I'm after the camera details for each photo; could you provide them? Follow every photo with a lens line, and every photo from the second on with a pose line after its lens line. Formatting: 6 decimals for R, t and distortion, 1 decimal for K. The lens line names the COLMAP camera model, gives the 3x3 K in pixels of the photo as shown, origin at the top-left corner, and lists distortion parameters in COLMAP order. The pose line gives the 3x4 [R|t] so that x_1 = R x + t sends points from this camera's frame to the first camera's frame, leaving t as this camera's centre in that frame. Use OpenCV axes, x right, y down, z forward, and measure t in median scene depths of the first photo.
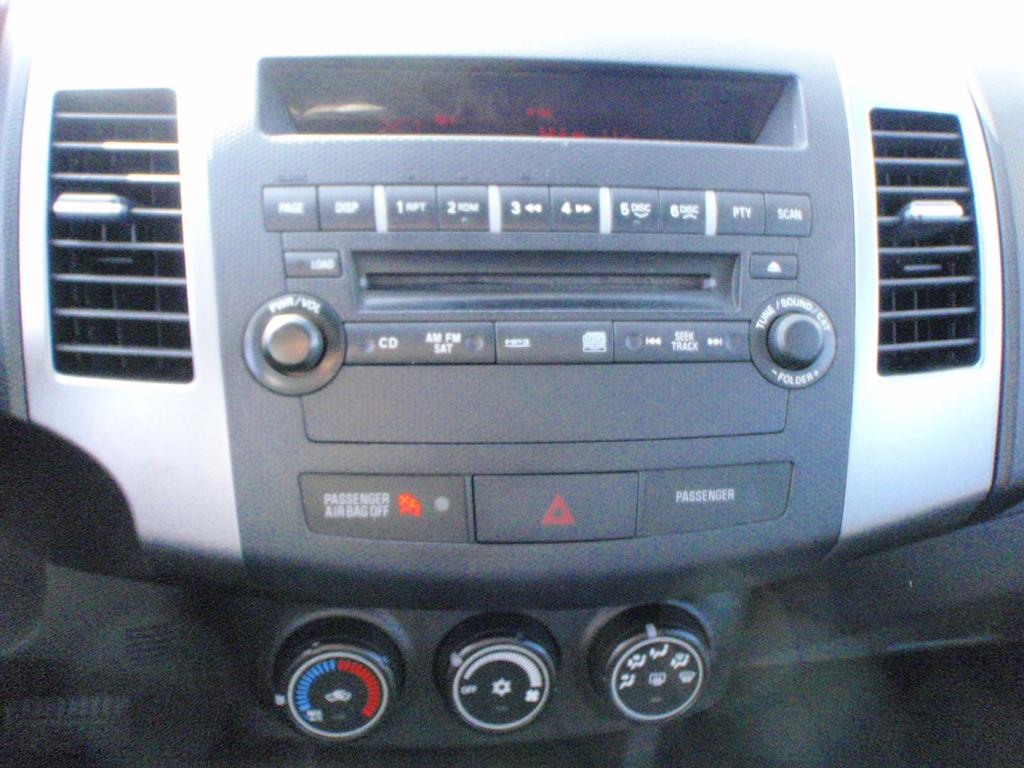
lens RADIAL K [[852.7, 0, 511.6], [0, 852.7, 385.1], [0, 0, 1]] dist [-0.059438, 0.018444]
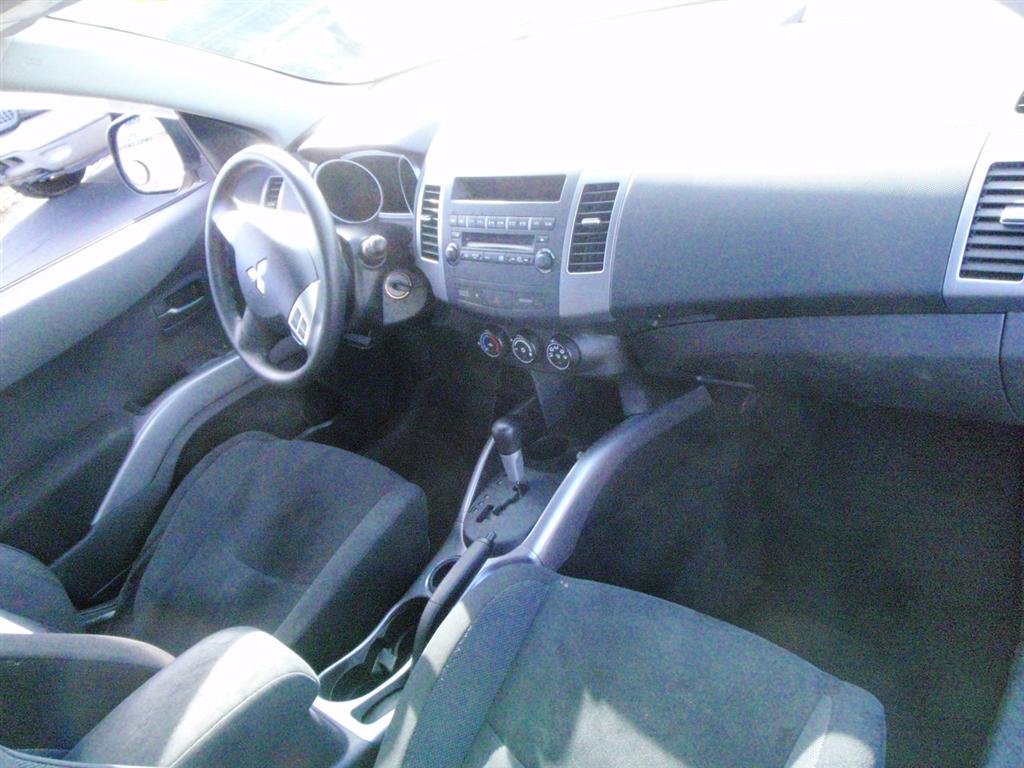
lens RADIAL K [[852.7, 0, 515.6], [0, 852.7, 373.6], [0, 0, 1]] dist [-0.059438, 0.018444]
pose [[0.650886, 0.176368, -0.738405, 2.950786], [0.017381, 0.968924, 0.246749, -0.473466], [0.758977, -0.173440, 0.627593, -1.415478]]
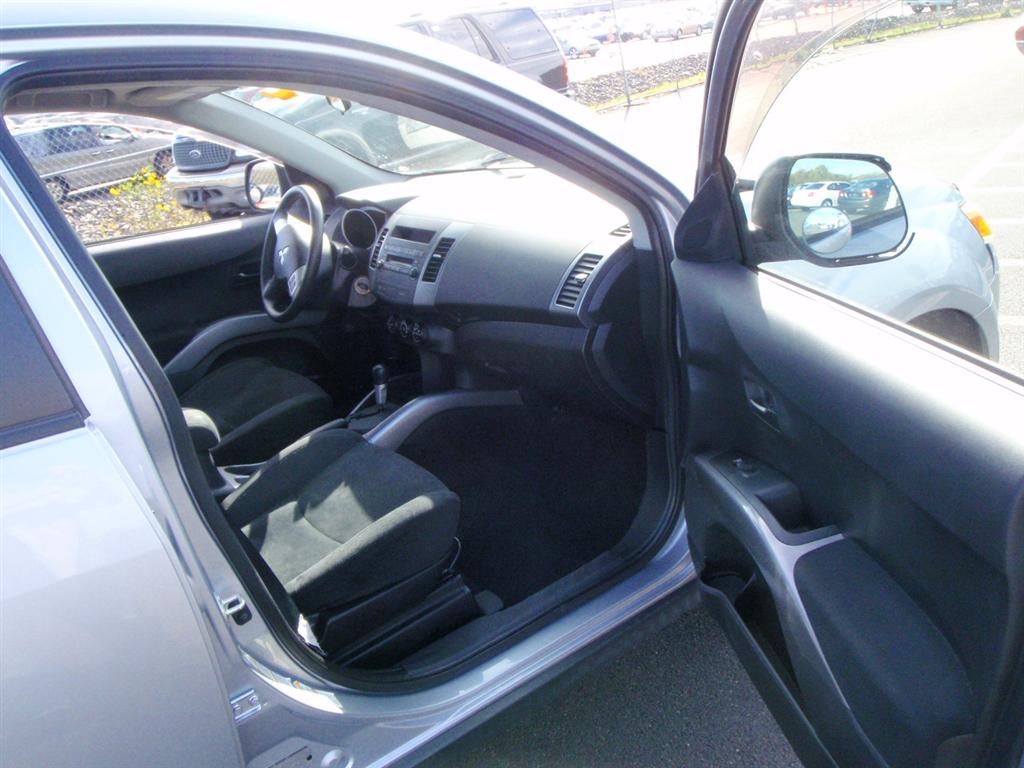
lens RADIAL K [[852.7, 0, 515.5], [0, 852.7, 391.7], [0, 0, 1]] dist [-0.059438, 0.018444]
pose [[0.476338, 0.225296, -0.849908, 6.387321], [-0.235283, 0.964026, 0.123681, -0.165272], [0.847198, 0.141055, 0.512210, -1.541087]]
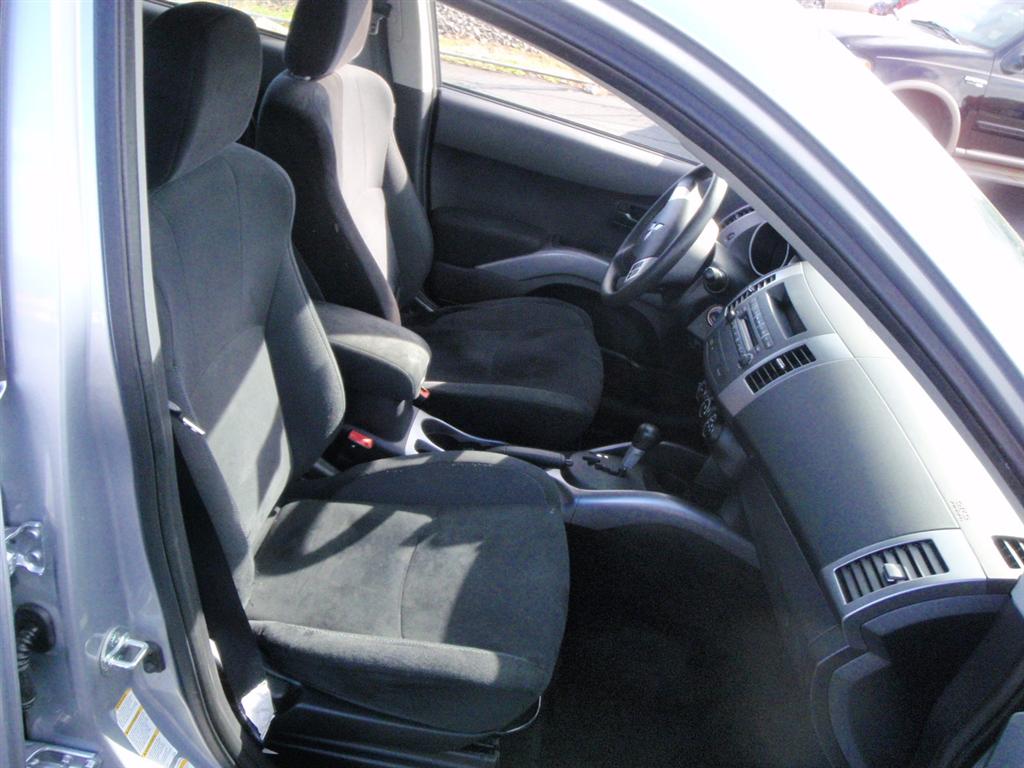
lens RADIAL K [[852.7, 0, 515.7], [0, 852.7, 377.2], [0, 0, 1]] dist [-0.059438, 0.018444]
pose [[-0.192821, 0.413085, -0.890045, 4.625008], [-0.622638, 0.649549, 0.436356, -1.206438], [0.758381, 0.638315, 0.131956, -0.481598]]
